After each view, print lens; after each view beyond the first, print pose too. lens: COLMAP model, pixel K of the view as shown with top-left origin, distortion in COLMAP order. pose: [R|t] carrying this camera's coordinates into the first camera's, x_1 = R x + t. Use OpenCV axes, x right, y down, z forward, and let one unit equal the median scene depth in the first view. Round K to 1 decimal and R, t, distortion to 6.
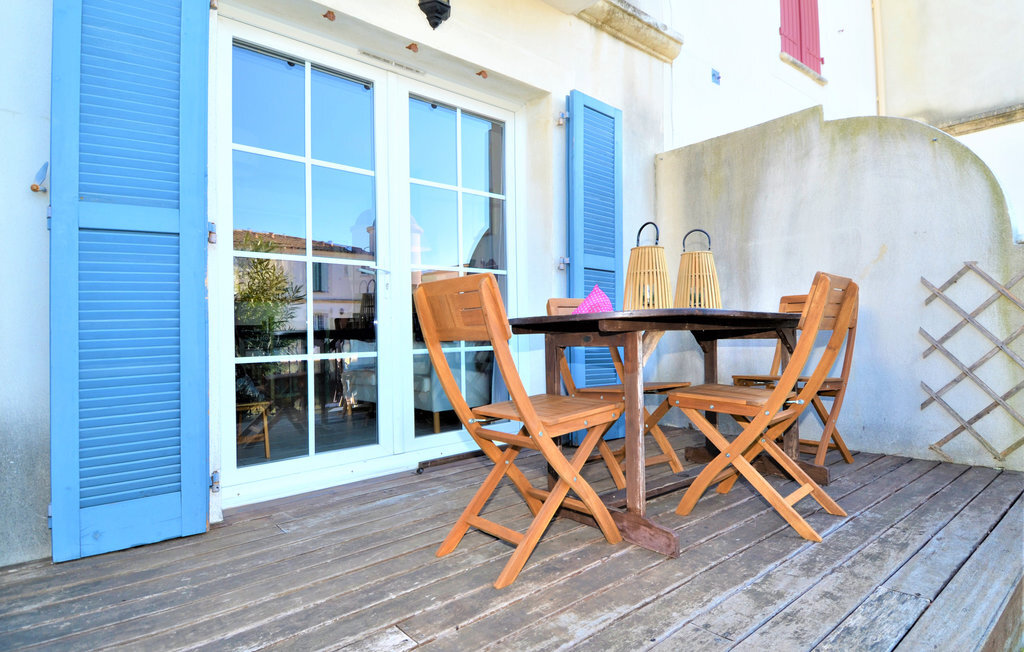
lens RADIAL K [[539.6, 0, 526.9], [0, 539.6, 314.3], [0, 0, 1]] dist [0.051717, -0.057717]
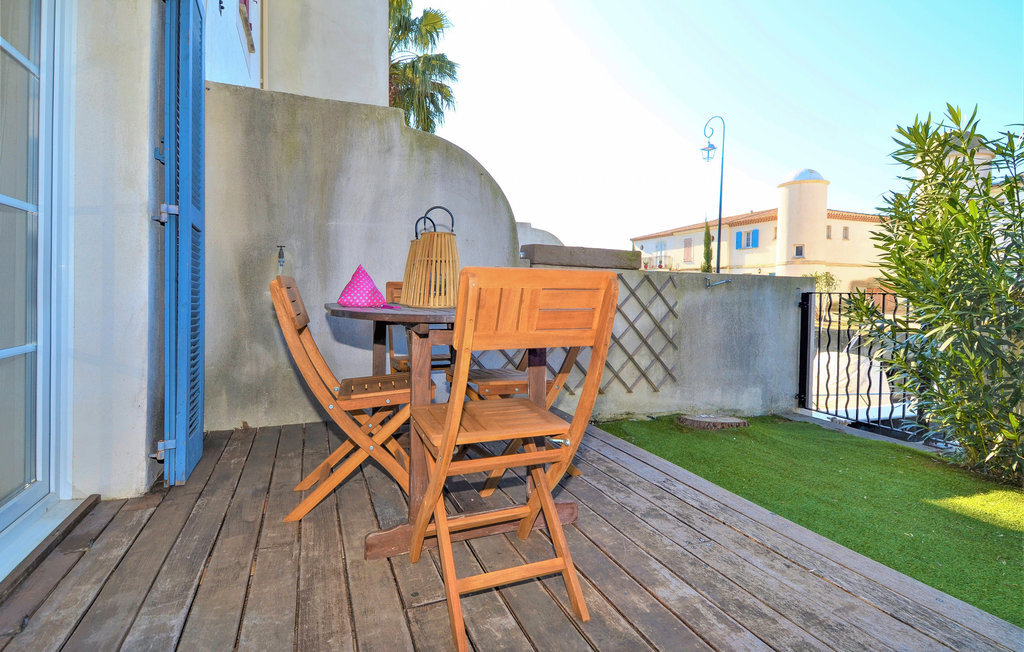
lens RADIAL K [[539.6, 0, 526.9], [0, 539.6, 314.3], [0, 0, 1]] dist [0.051717, -0.057717]
pose [[0.312310, -0.015100, 0.949860, -0.532115], [-0.046086, 0.998456, 0.031026, -0.016991], [-0.948862, -0.053464, 0.311132, 0.473927]]
